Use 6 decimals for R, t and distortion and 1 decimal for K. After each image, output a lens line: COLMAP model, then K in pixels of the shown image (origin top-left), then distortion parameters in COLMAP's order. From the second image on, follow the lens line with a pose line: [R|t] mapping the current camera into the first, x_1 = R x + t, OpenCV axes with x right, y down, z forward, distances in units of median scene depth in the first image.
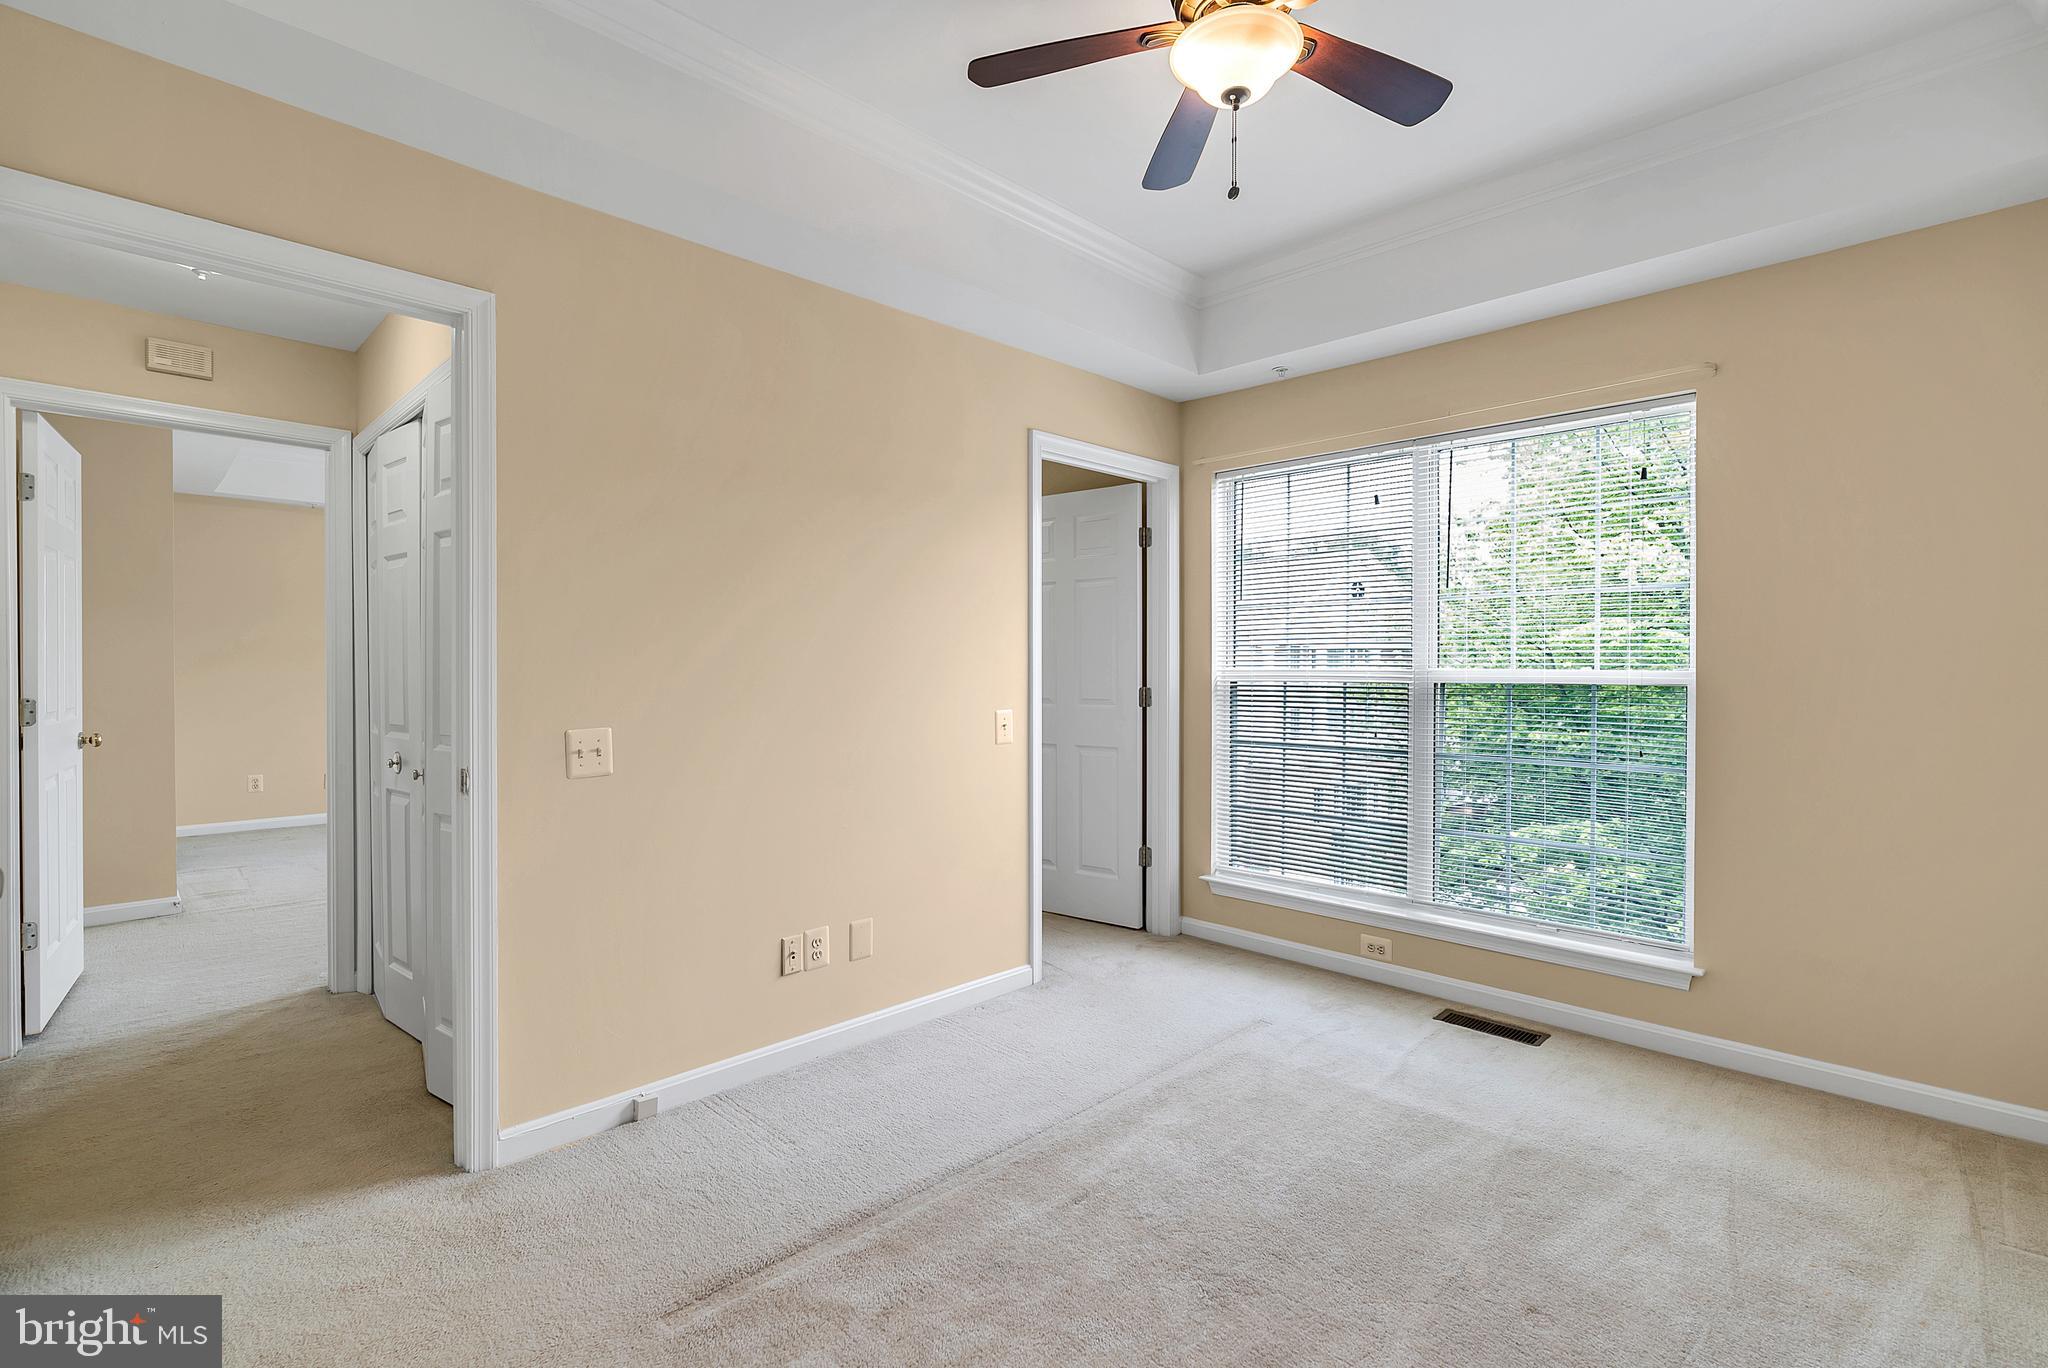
lens RADIAL K [[922.0, 0, 1018.5], [0, 922.0, 693.9], [0, 0, 1]] dist [-0.002651, 0.000849]
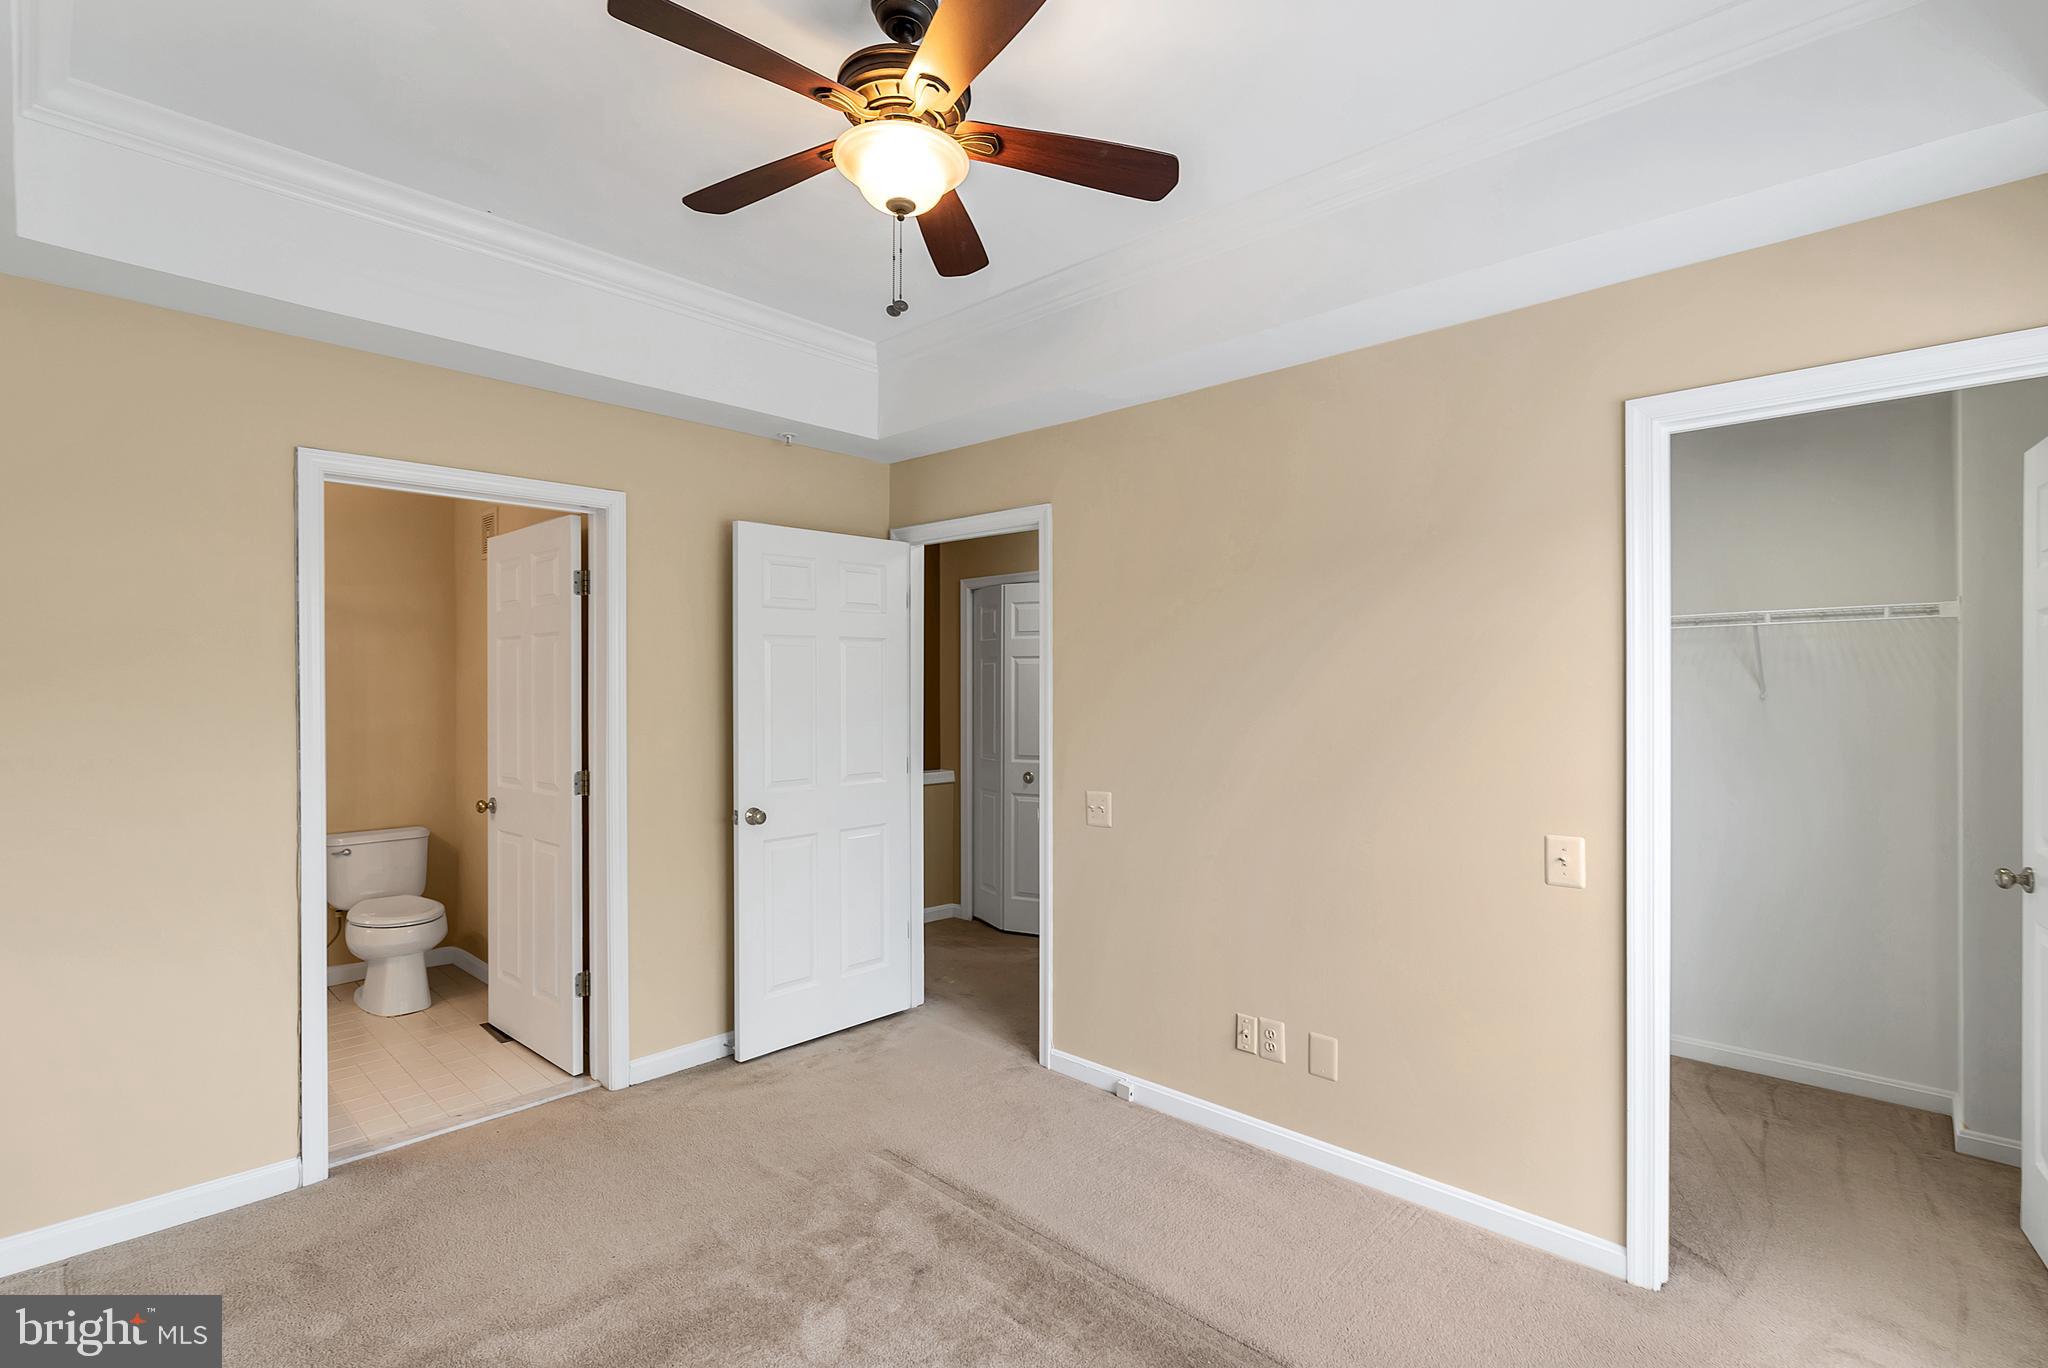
lens RADIAL K [[922.0, 0, 1018.5], [0, 922.0, 693.9], [0, 0, 1]] dist [-0.002651, 0.000849]
pose [[0.053529, 0.009014, -0.998526, 0.850323], [-0.025130, 0.999655, 0.007677, -0.109093], [0.998250, 0.024682, 0.053737, 0.755324]]
